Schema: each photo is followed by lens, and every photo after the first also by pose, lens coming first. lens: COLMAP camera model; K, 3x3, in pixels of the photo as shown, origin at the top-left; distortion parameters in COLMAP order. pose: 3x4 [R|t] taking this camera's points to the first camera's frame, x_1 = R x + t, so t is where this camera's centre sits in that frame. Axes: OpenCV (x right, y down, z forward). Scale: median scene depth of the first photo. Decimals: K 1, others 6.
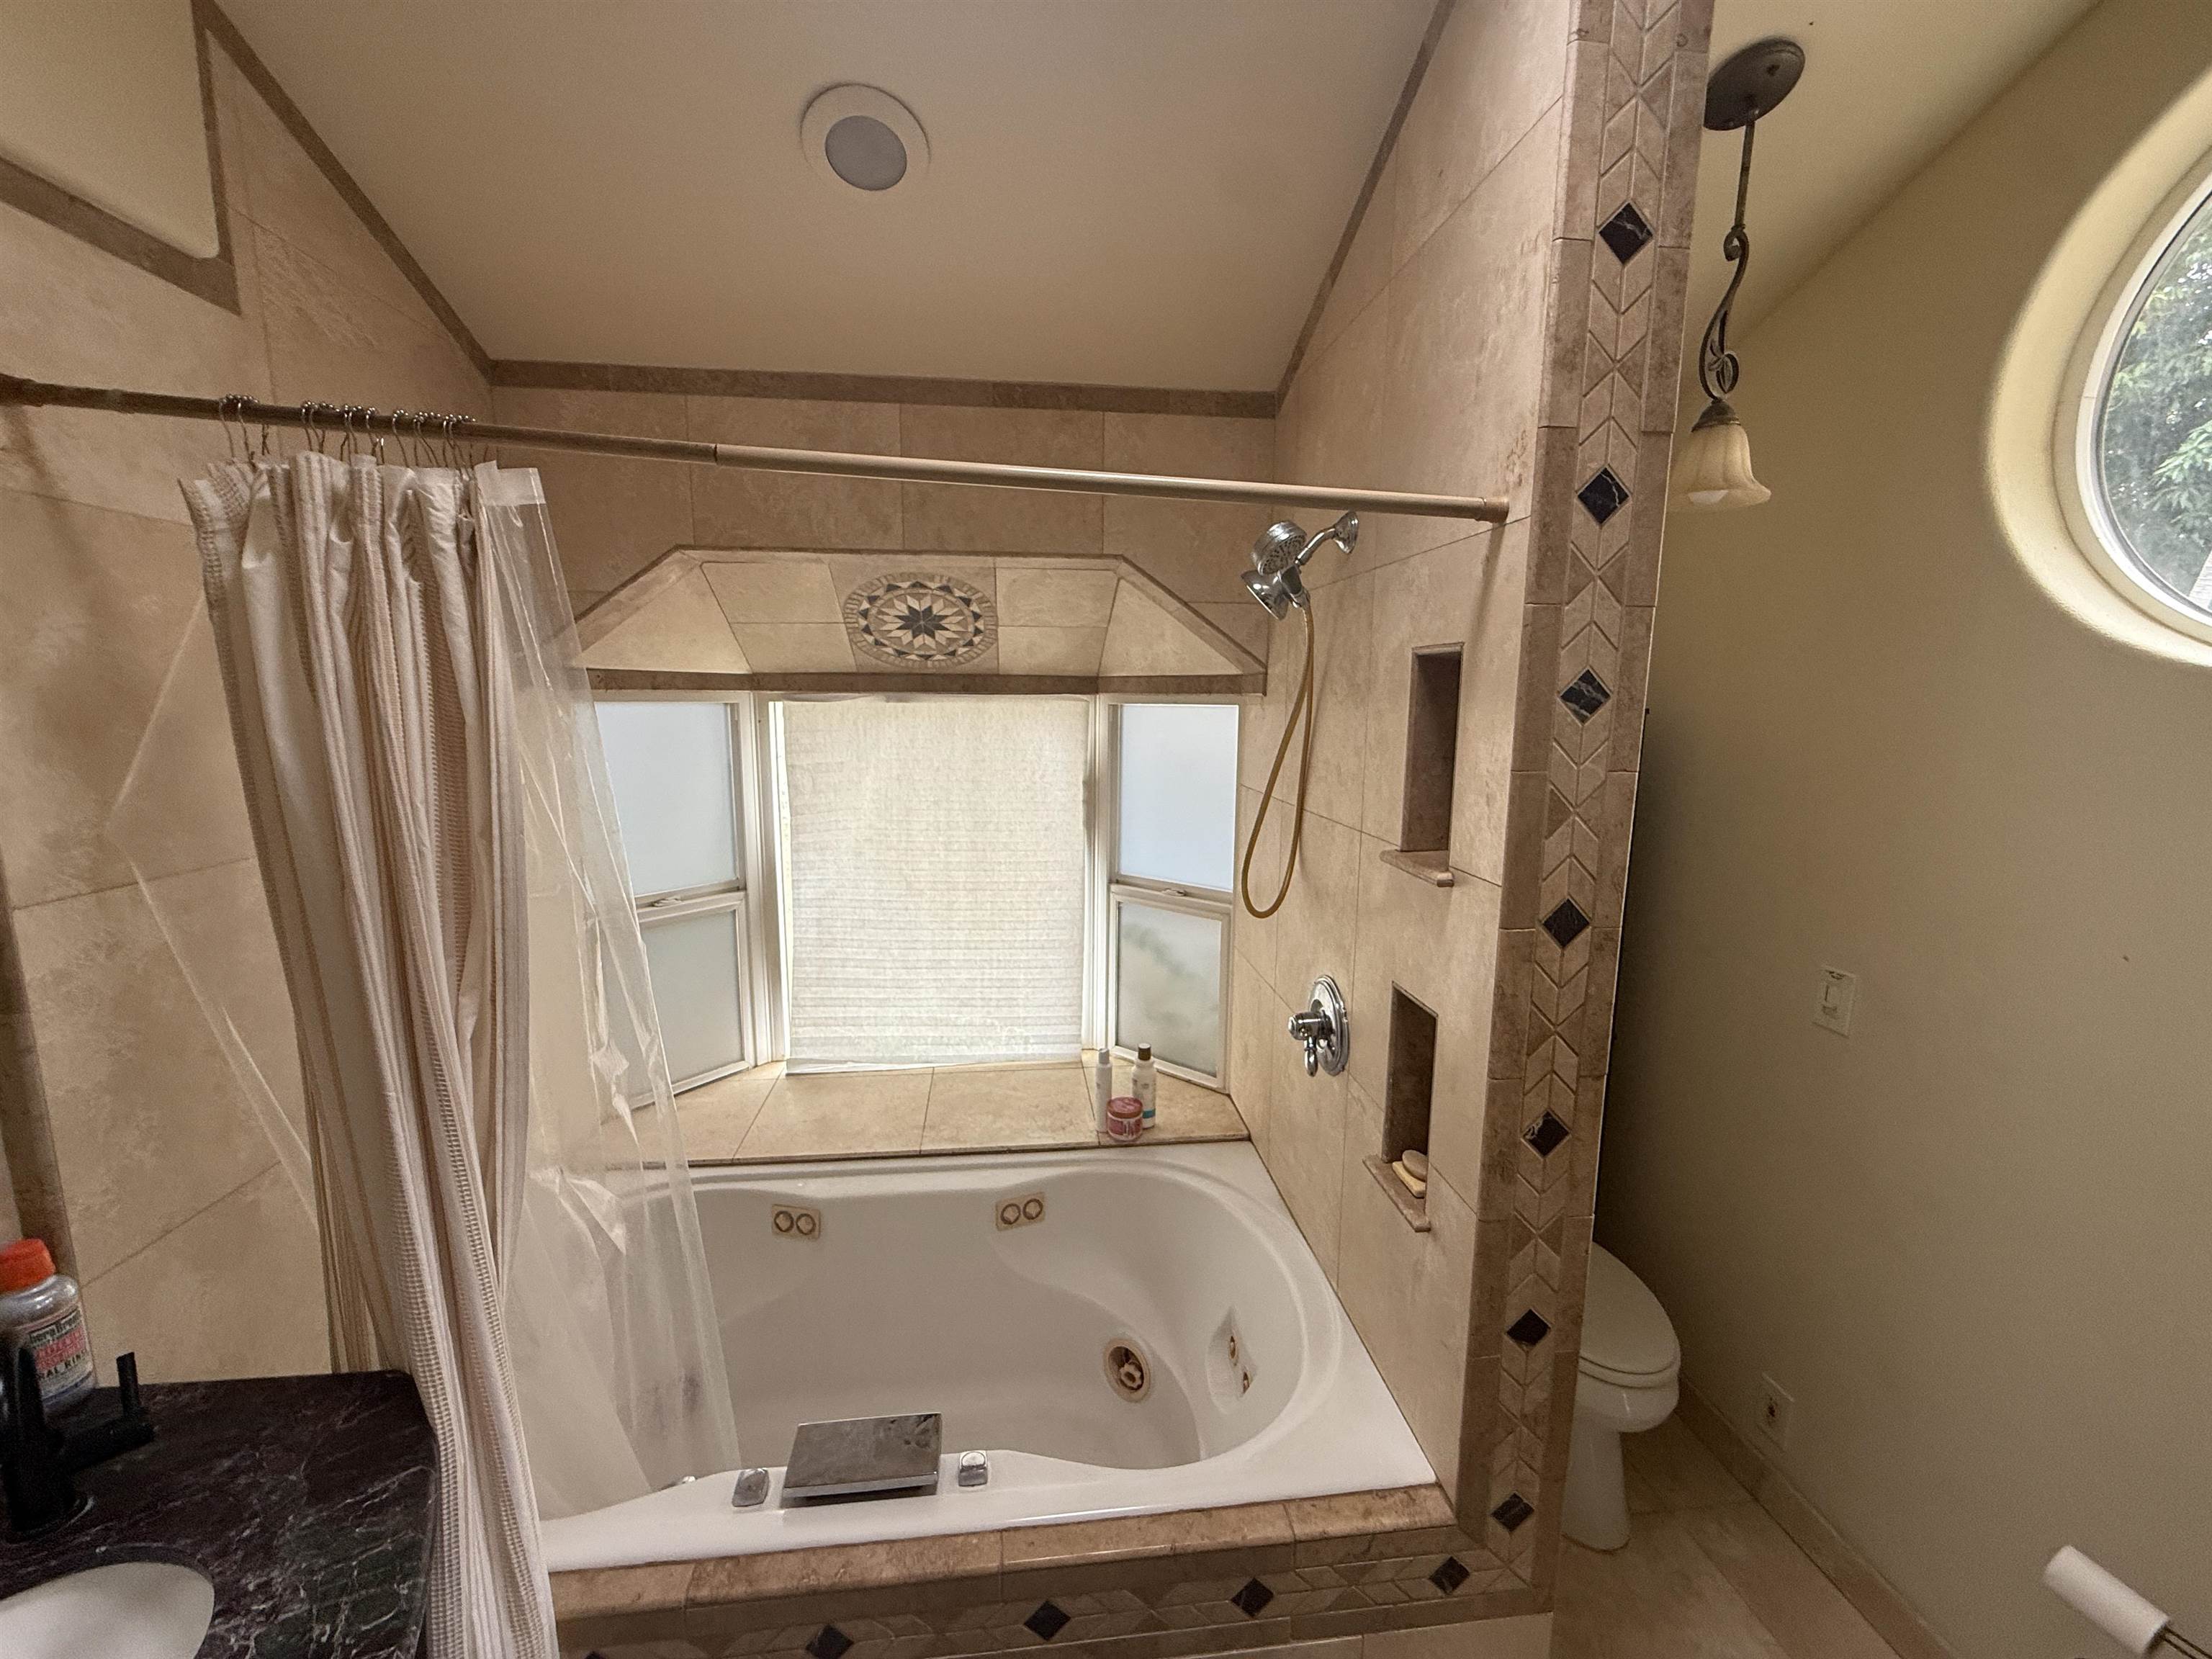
lens RADIAL K [[881.7, 0, 1095.8], [0, 881.7, 827.4], [0, 0, 1]] dist [-0.000188, 0.000209]
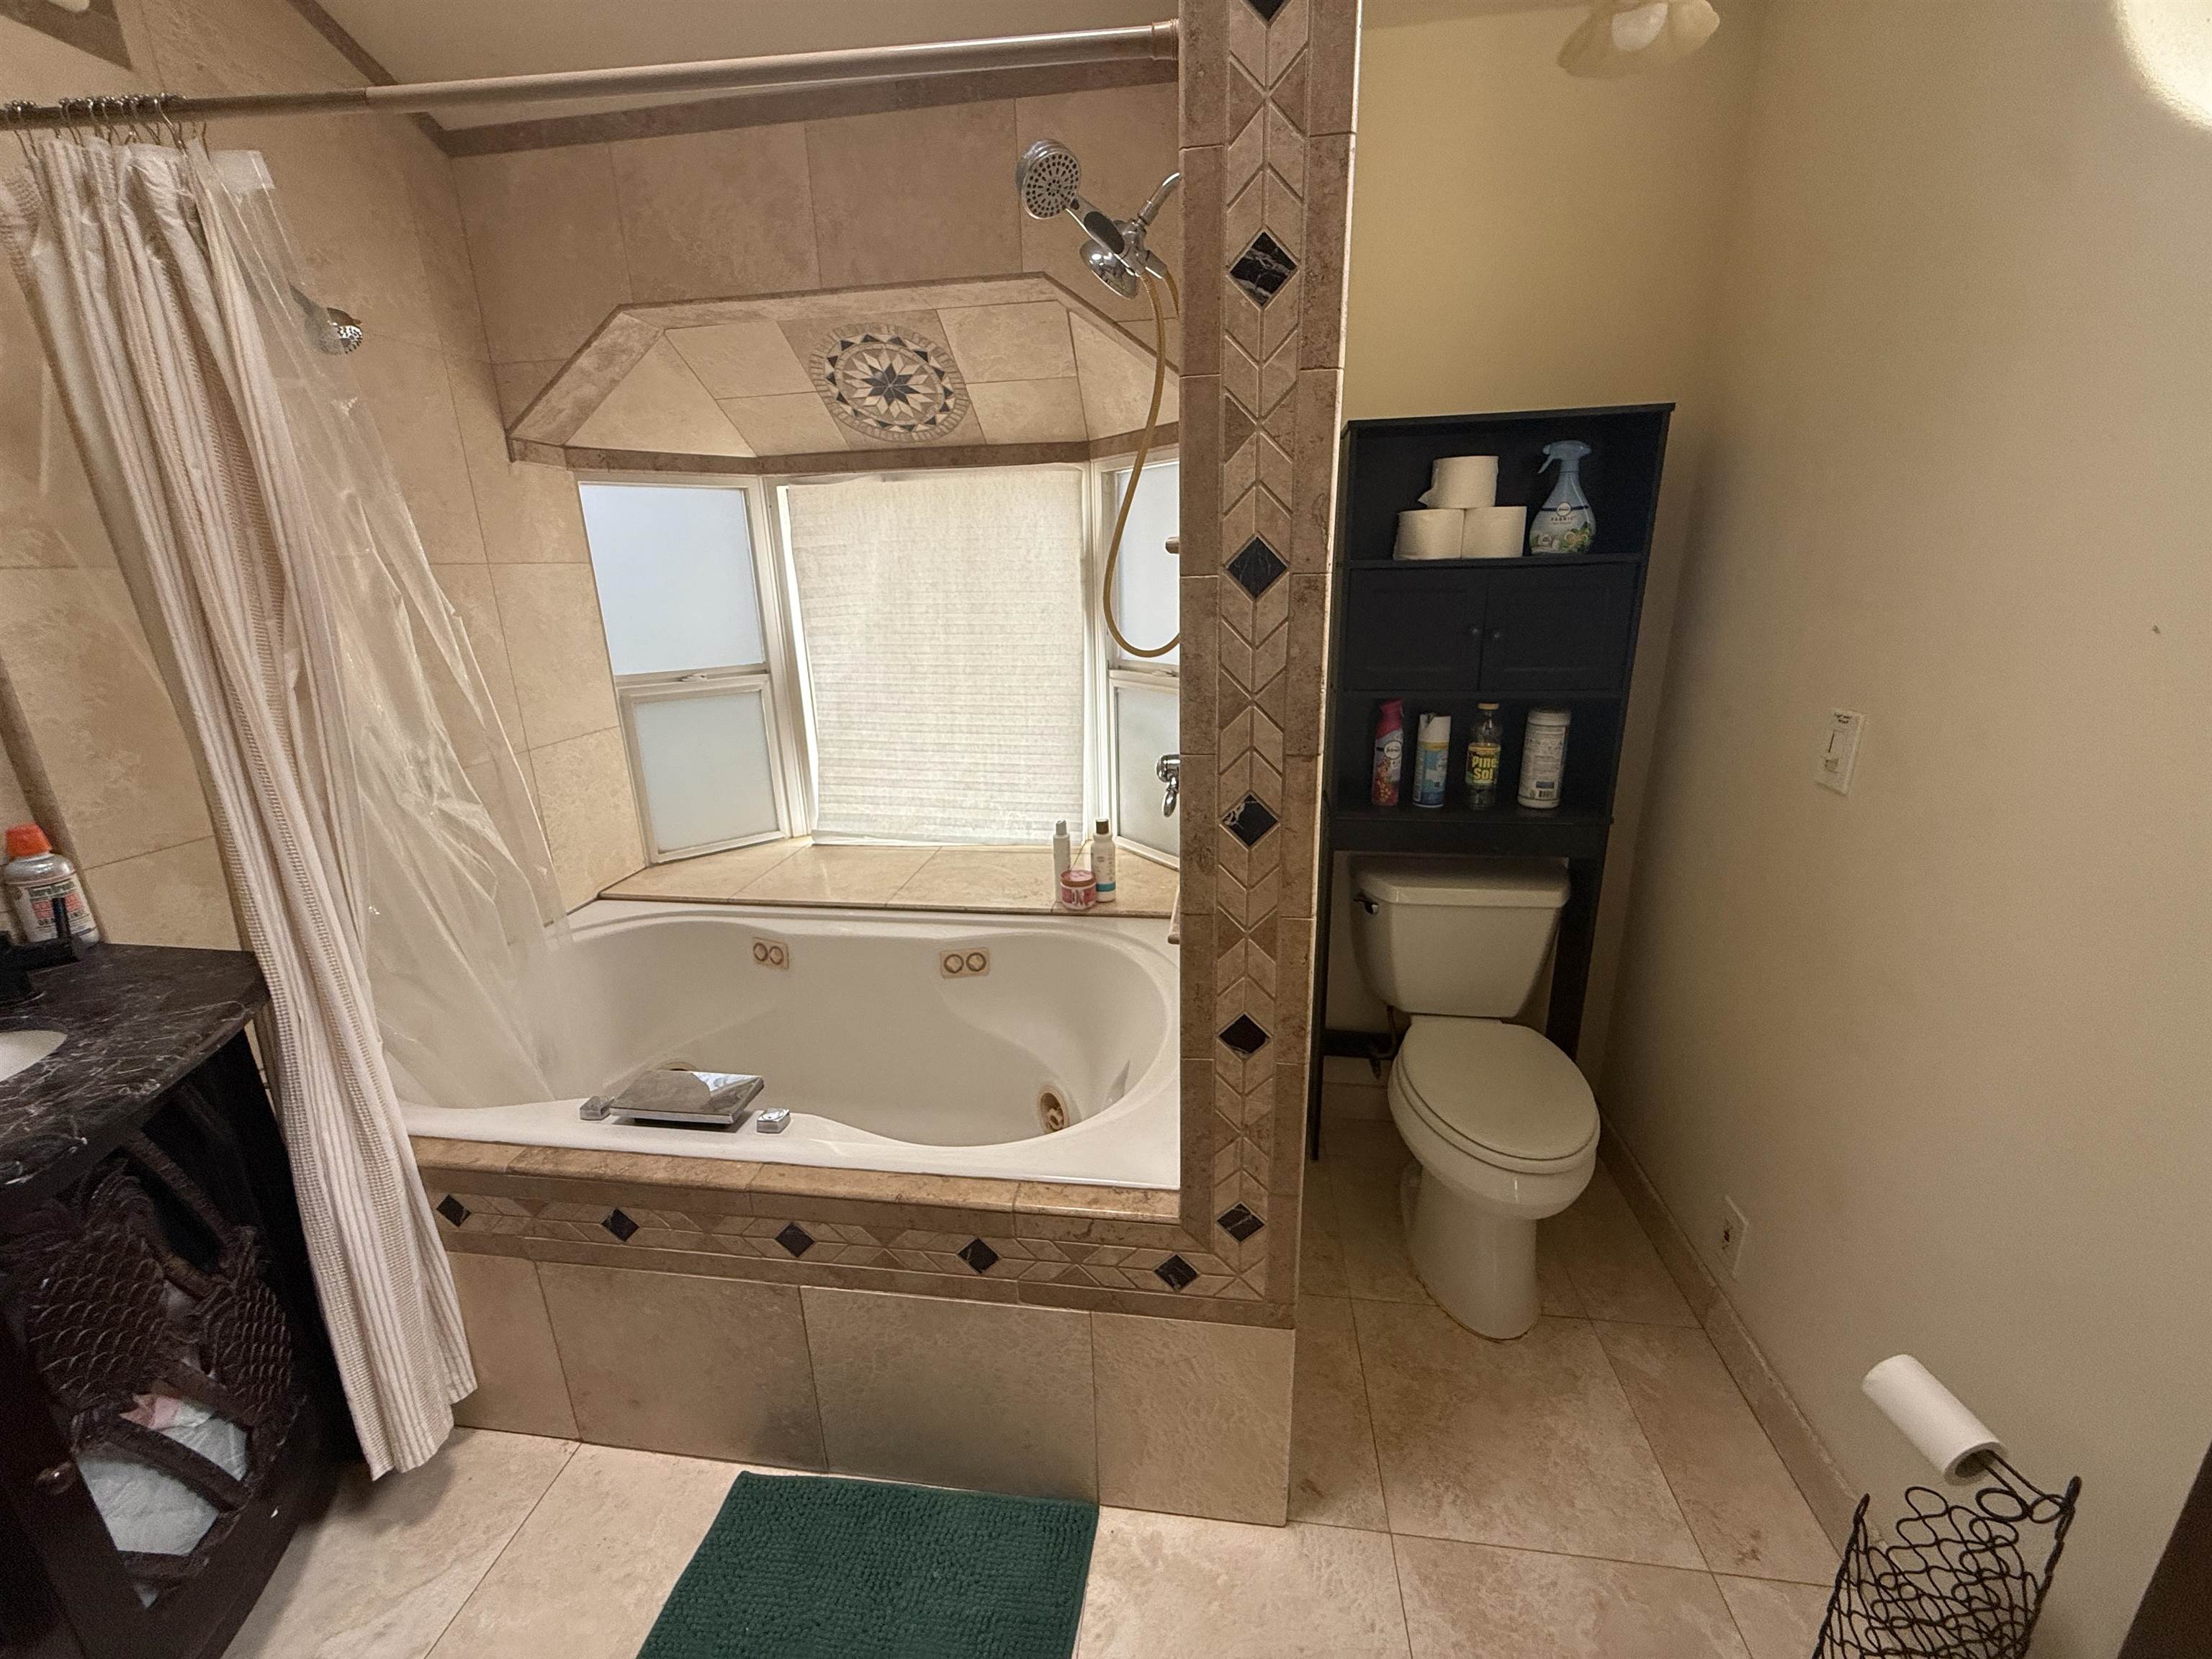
lens RADIAL K [[881.7, 0, 1095.8], [0, 881.7, 827.4], [0, 0, 1]] dist [-0.000188, 0.000209]
pose [[0.967505, 0.040781, -0.249543, 0.539282], [-0.004780, 0.989682, 0.143203, 0.209901], [0.252808, -0.137356, 0.957717, 0.094992]]
